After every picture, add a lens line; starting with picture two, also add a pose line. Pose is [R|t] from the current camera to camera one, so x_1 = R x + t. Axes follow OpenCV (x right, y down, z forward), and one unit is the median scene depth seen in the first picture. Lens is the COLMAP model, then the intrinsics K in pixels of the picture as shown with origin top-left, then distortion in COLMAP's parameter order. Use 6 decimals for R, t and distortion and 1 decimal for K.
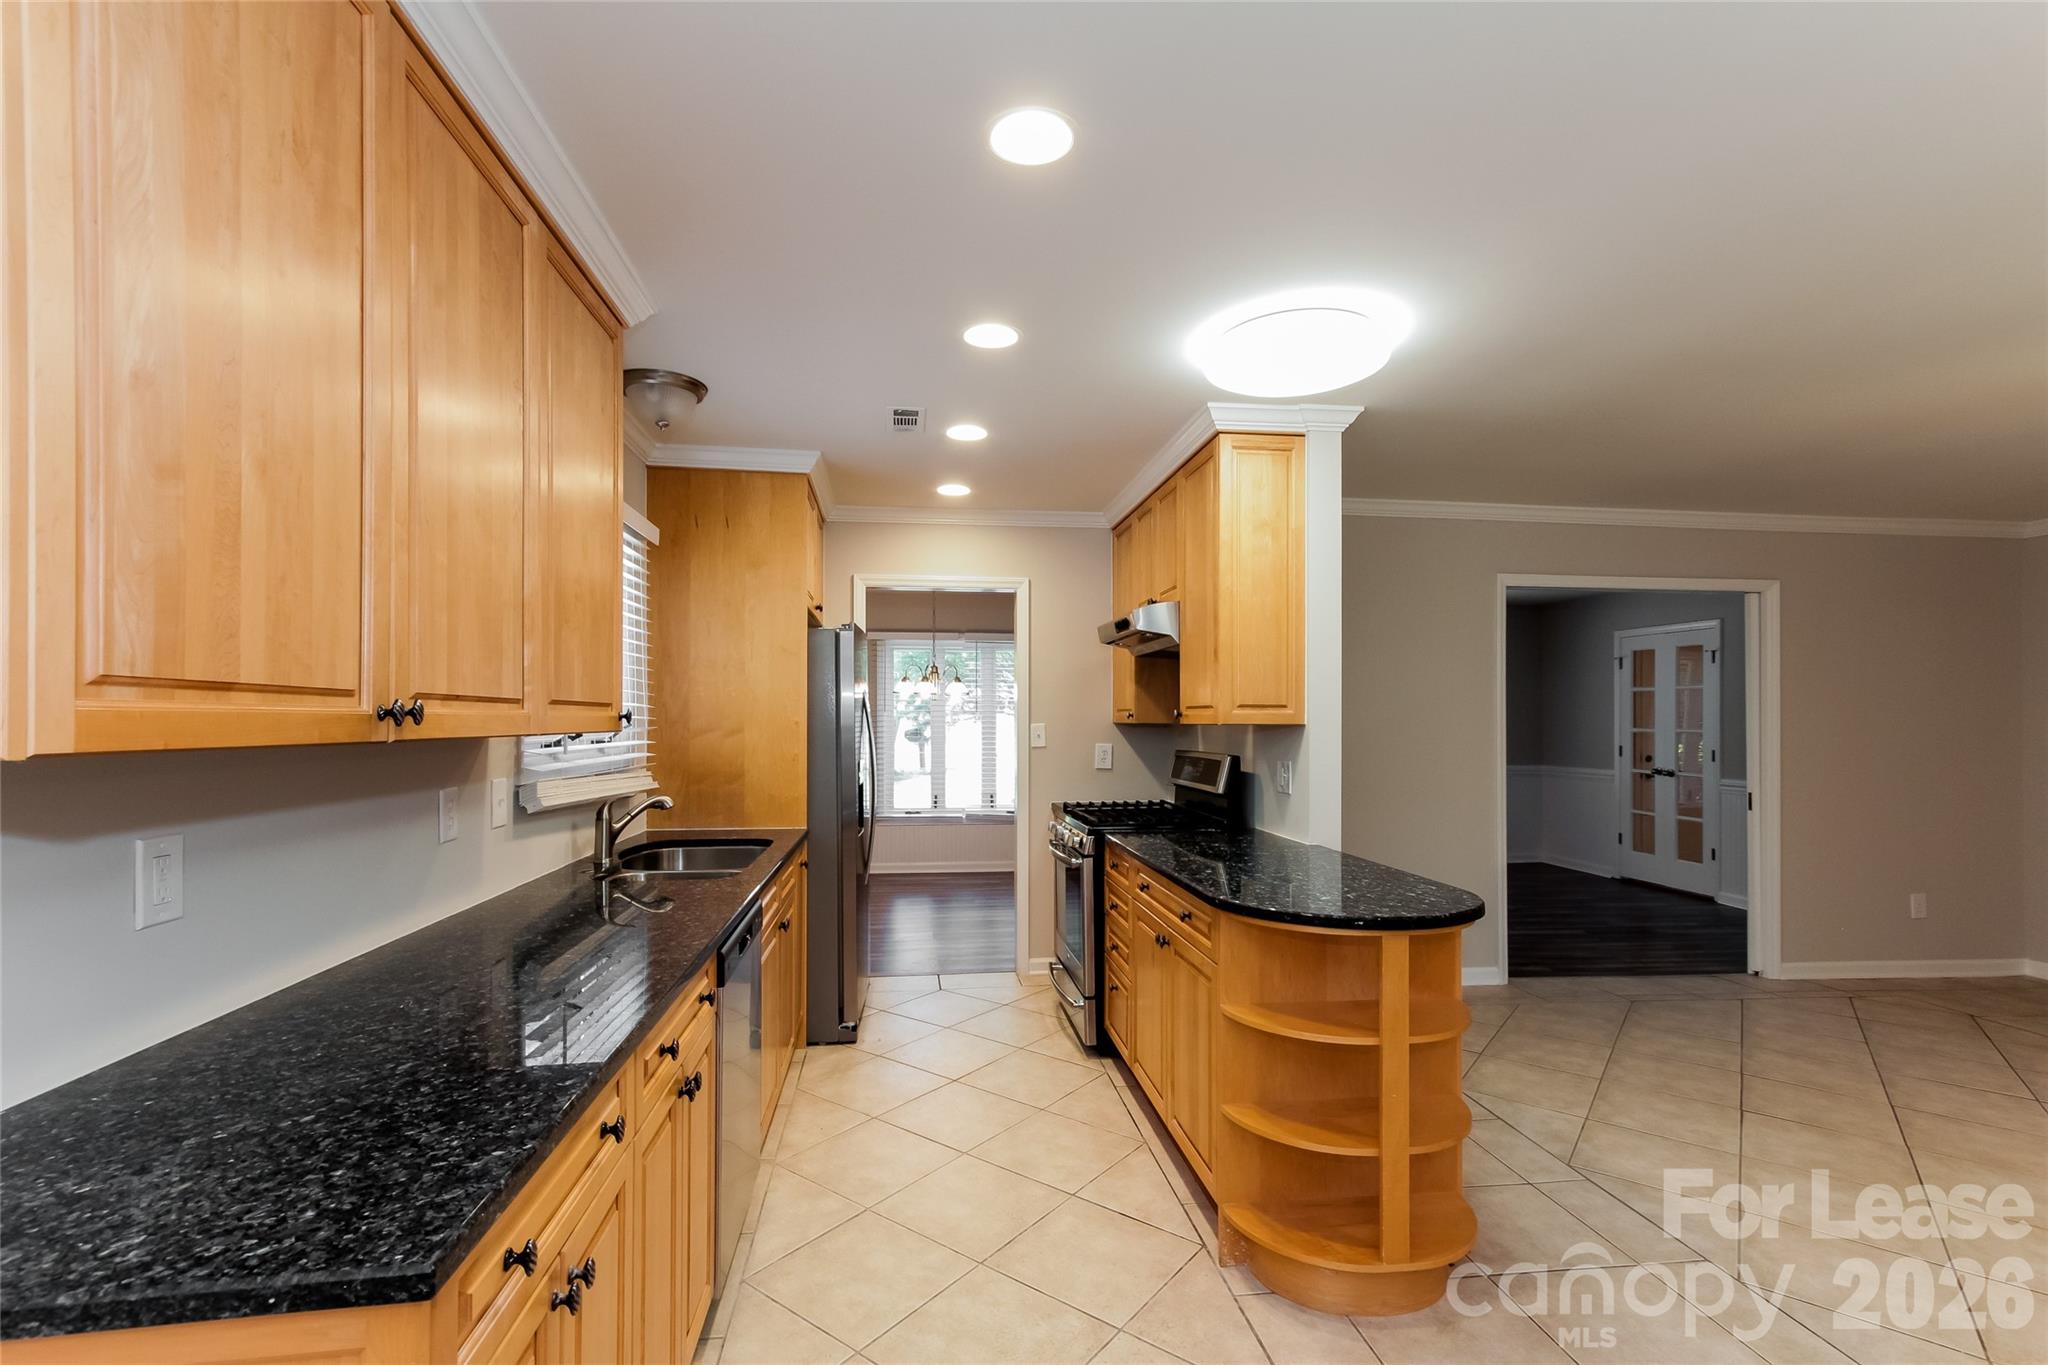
lens RADIAL K [[962.5, 0, 950.1], [0, 962.5, 703.7], [0, 0, 1]] dist [-0.015368, 0.006147]
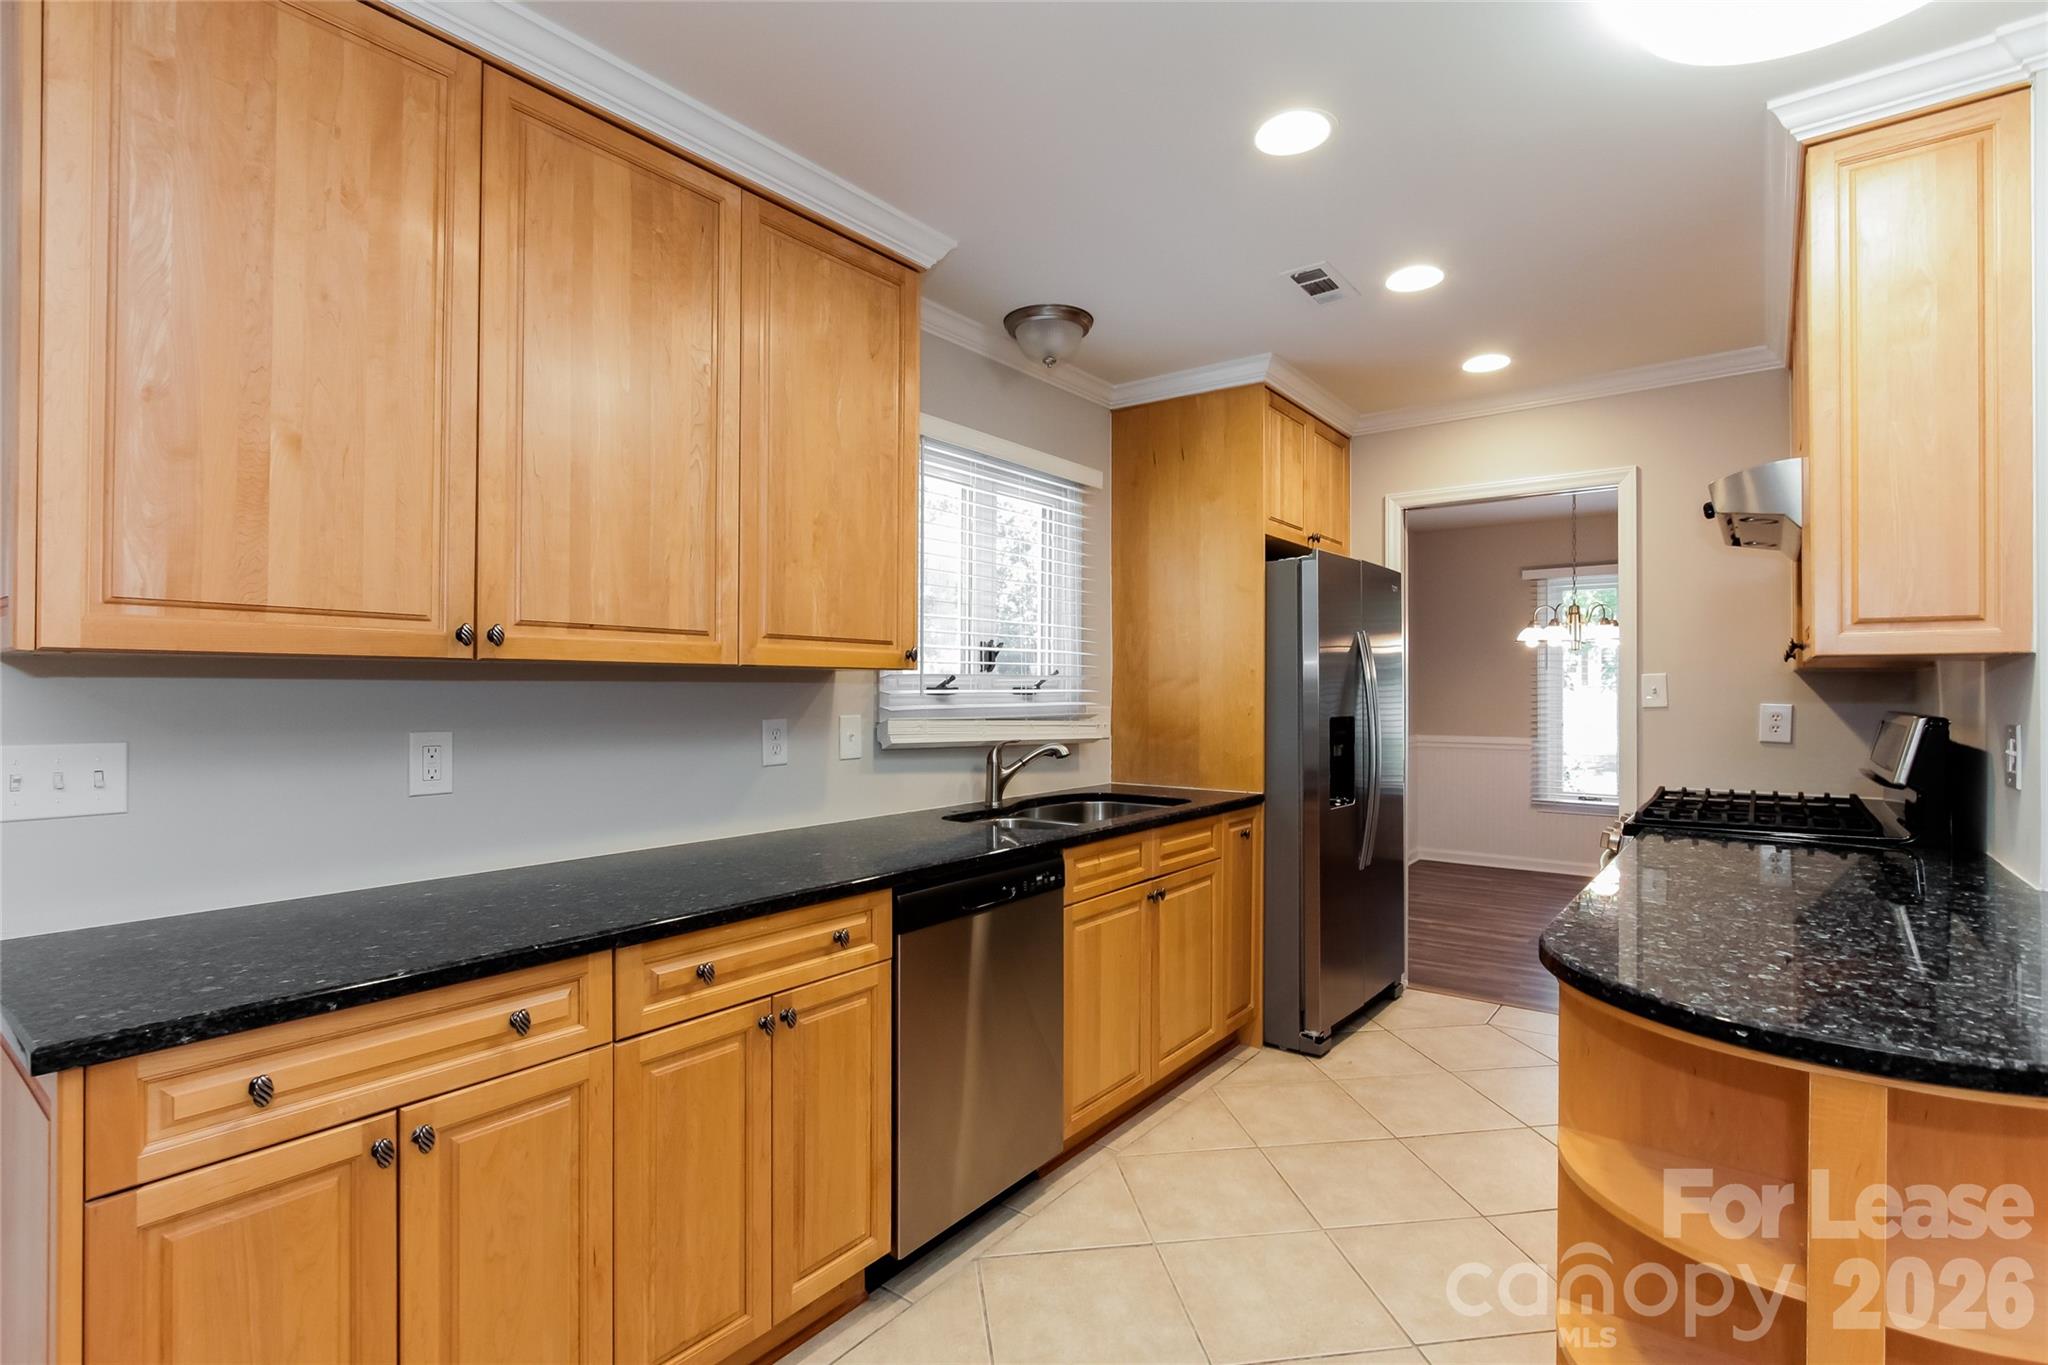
lens RADIAL K [[962.5, 0, 1025.3], [0, 962.5, 681.9], [0, 0, 1]] dist [-0.015368, 0.006147]
pose [[0.722435, -0.009226, -0.691378, 0.365674], [0.009631, 0.999948, -0.003280, 0.037893], [0.691372, -0.004289, 0.722486, 0.288932]]
